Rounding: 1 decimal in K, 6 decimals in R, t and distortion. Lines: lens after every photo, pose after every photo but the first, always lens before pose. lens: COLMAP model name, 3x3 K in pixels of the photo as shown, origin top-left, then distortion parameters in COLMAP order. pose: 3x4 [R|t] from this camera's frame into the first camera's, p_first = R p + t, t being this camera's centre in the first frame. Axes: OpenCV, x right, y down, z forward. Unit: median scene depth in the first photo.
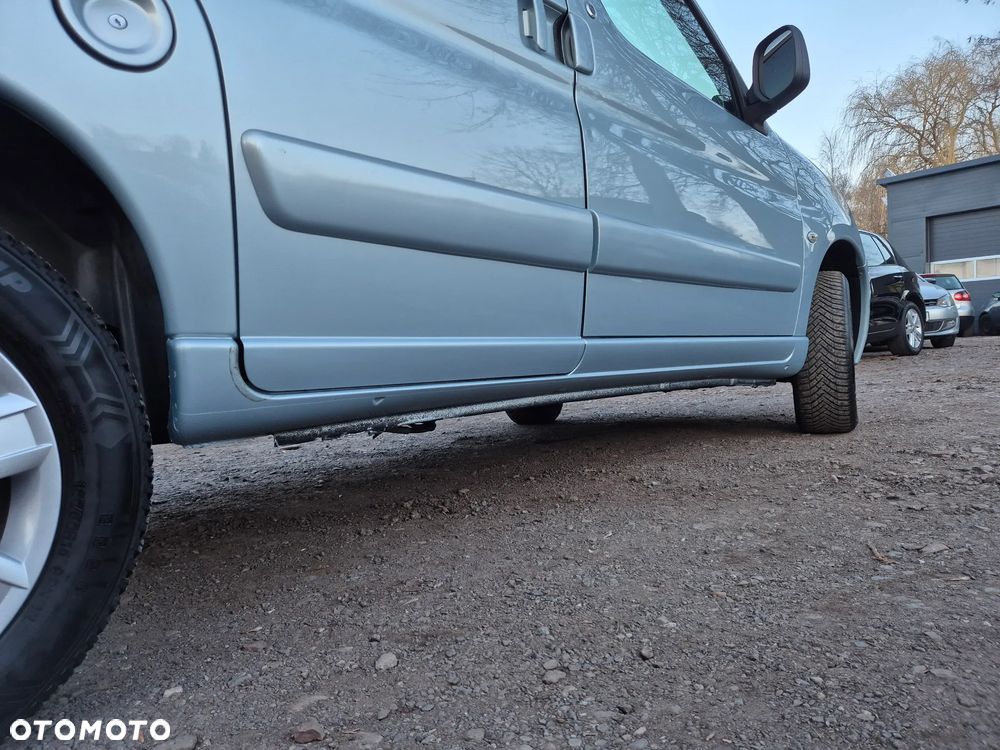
lens RADIAL K [[665.5, 0, 500.2], [0, 665.5, 376.8], [0, 0, 1]] dist [0.075600, -0.067598]
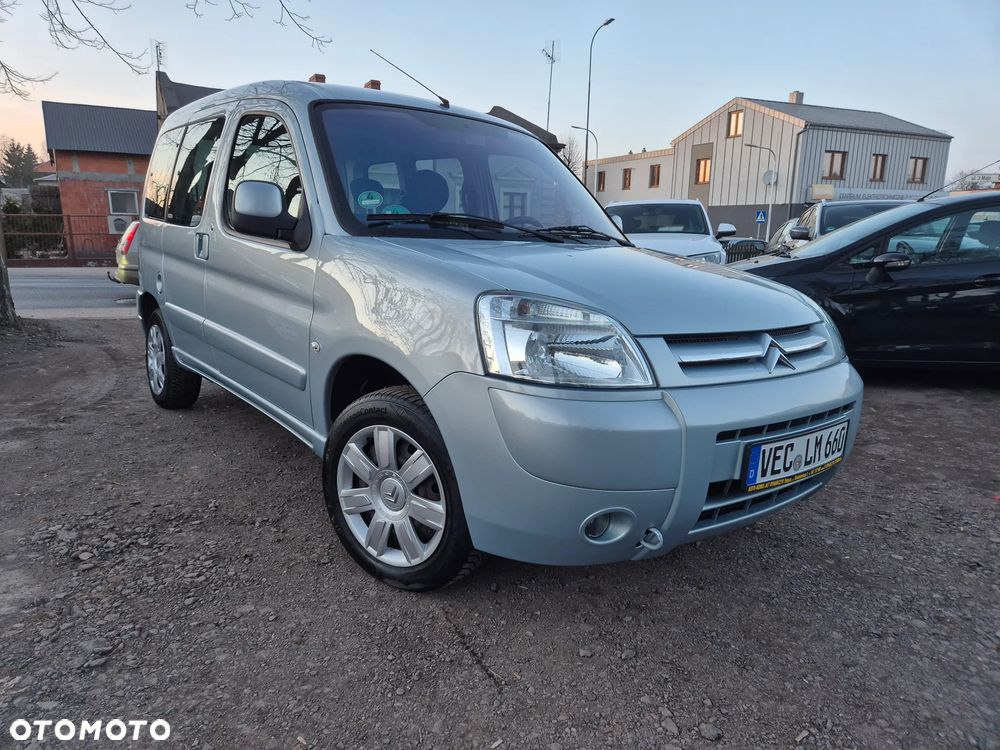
lens RADIAL K [[665.5, 0, 485.4], [0, 665.5, 366.9], [0, 0, 1]] dist [0.075600, -0.067598]
pose [[-0.138043, 0.238487, -0.961285, 2.917656], [-0.045862, 0.967996, 0.246738, -0.908029], [0.989364, 0.078147, -0.122687, 2.873076]]
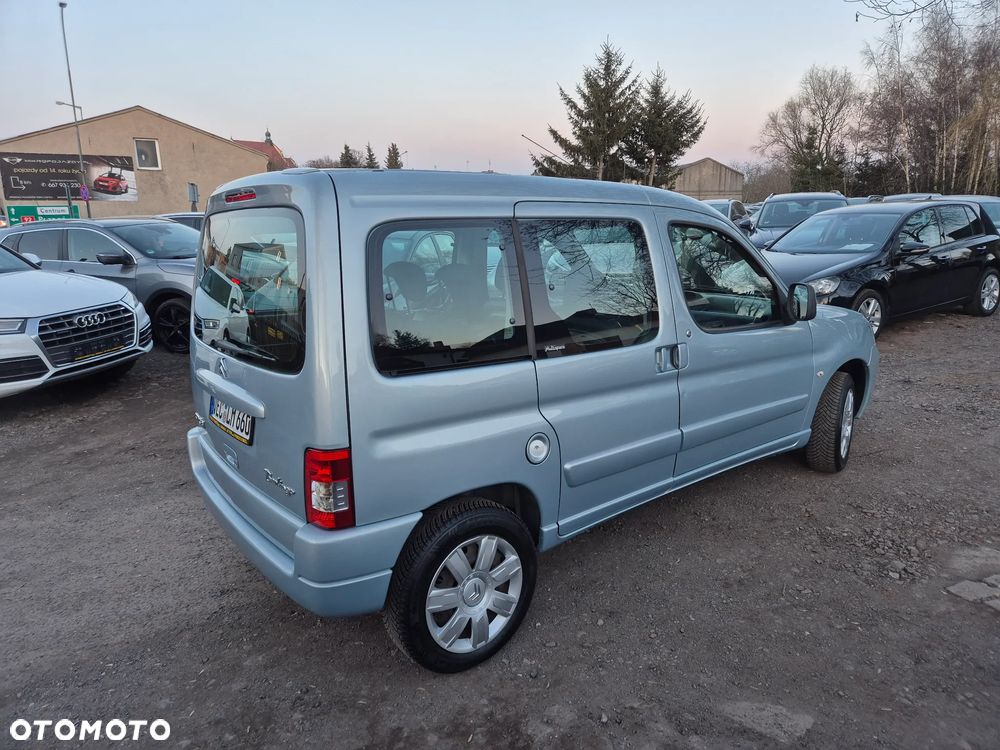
lens RADIAL K [[665.5, 0, 509.4], [0, 665.5, 358.3], [0, 0, 1]] dist [0.075600, -0.067598]
pose [[0.990579, 0.056386, -0.124794, -0.215093], [-0.031258, 0.980338, 0.194833, -1.151942], [0.133326, -0.189097, 0.972865, -1.574027]]
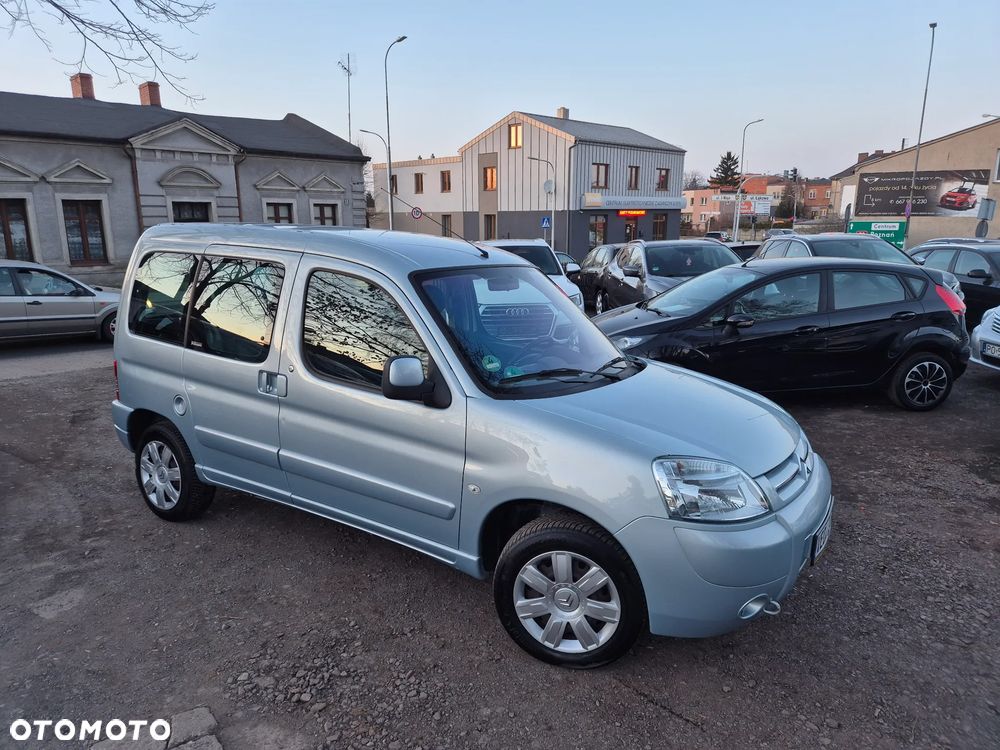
lens RADIAL K [[665.5, 0, 492.5], [0, 665.5, 362.5], [0, 0, 1]] dist [0.075600, -0.067598]
pose [[0.189091, 0.238773, -0.952487, 3.374260], [-0.041454, 0.971063, 0.235200, -1.536839], [0.981084, -0.004990, 0.193517, 1.651600]]
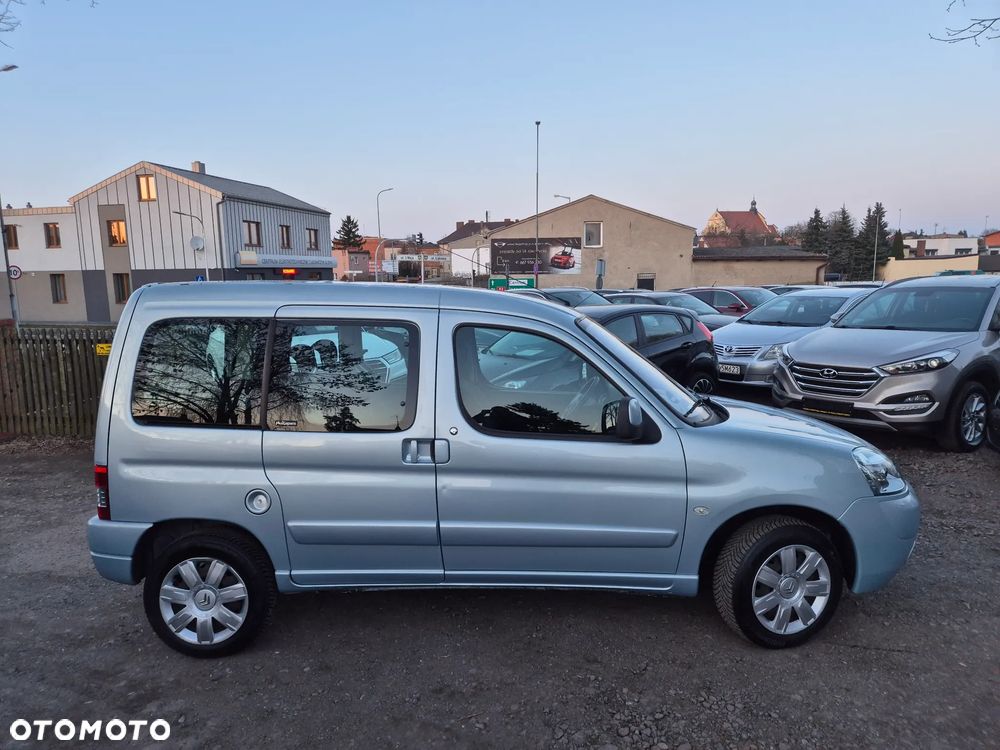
lens RADIAL K [[665.5, 0, 491.6], [0, 665.5, 368.6], [0, 0, 1]] dist [0.075600, -0.067598]
pose [[0.671136, 0.126695, -0.730427, 2.406140], [-0.035229, 0.989626, 0.139285, -1.412085], [0.740496, -0.067747, 0.668637, -0.494848]]
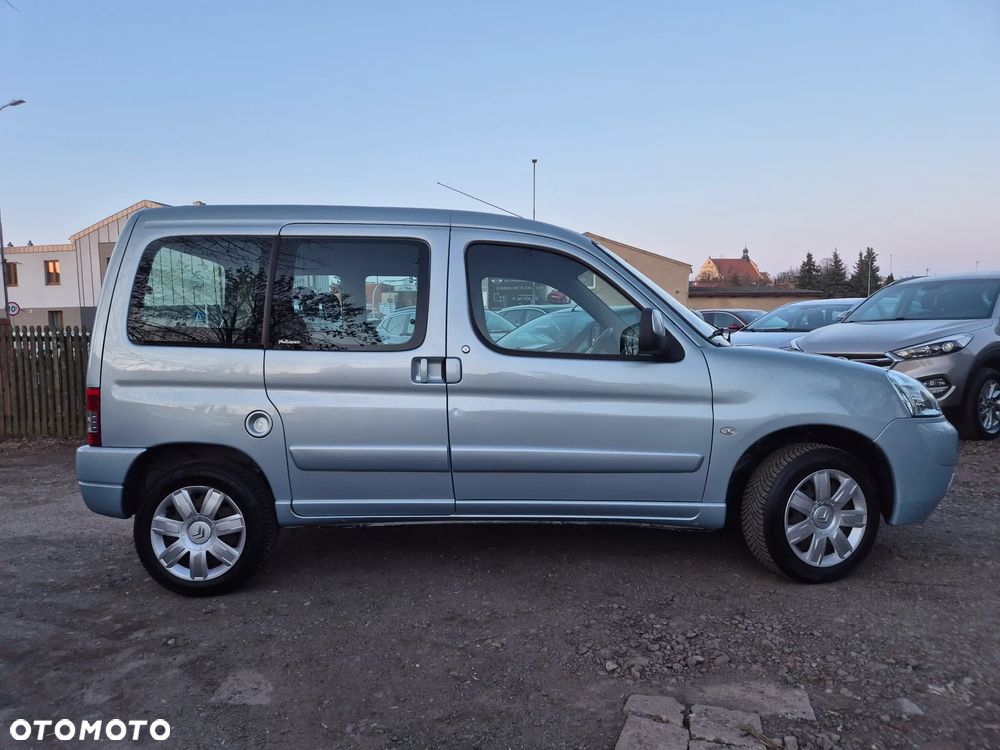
lens RADIAL K [[665.5, 0, 487.9], [0, 665.5, 372.4], [0, 0, 1]] dist [0.075600, -0.067598]
pose [[0.671935, 0.081276, -0.736137, 2.306687], [-0.036908, 0.996400, 0.076321, -0.842547], [0.739690, -0.024113, 0.672516, -0.483552]]
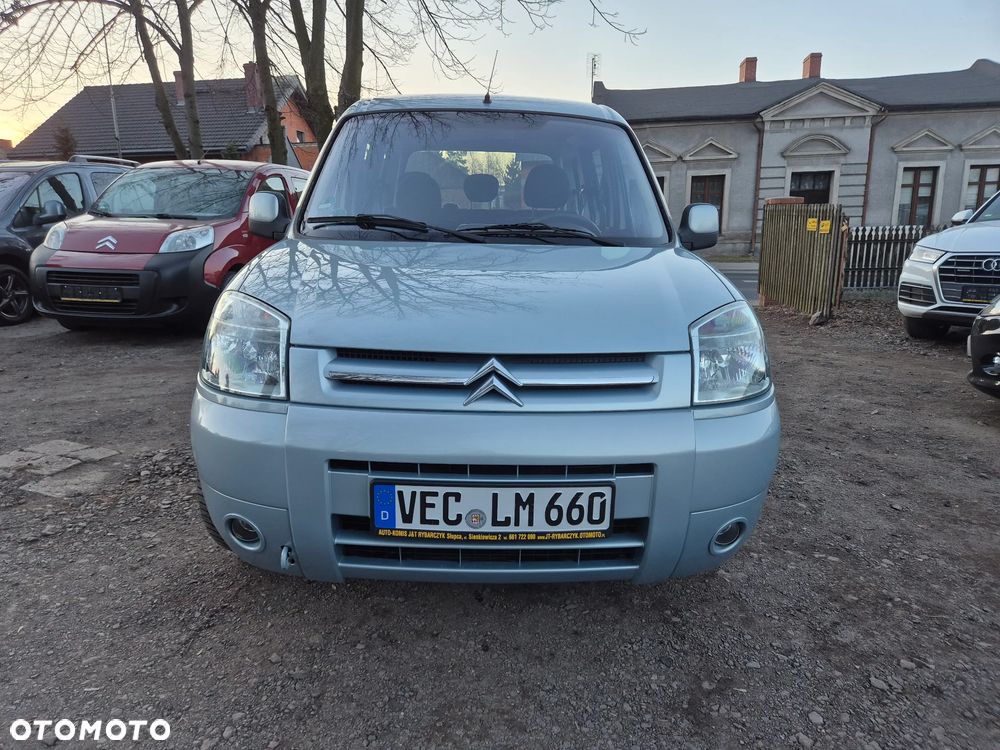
lens RADIAL K [[665.5, 0, 492.6], [0, 665.5, 366.0], [0, 0, 1]] dist [0.075600, -0.067598]
pose [[-0.693353, 0.200874, -0.692034, 2.098494], [0.012833, 0.963651, 0.266857, -0.955109], [0.720484, 0.176145, -0.670728, 4.331603]]
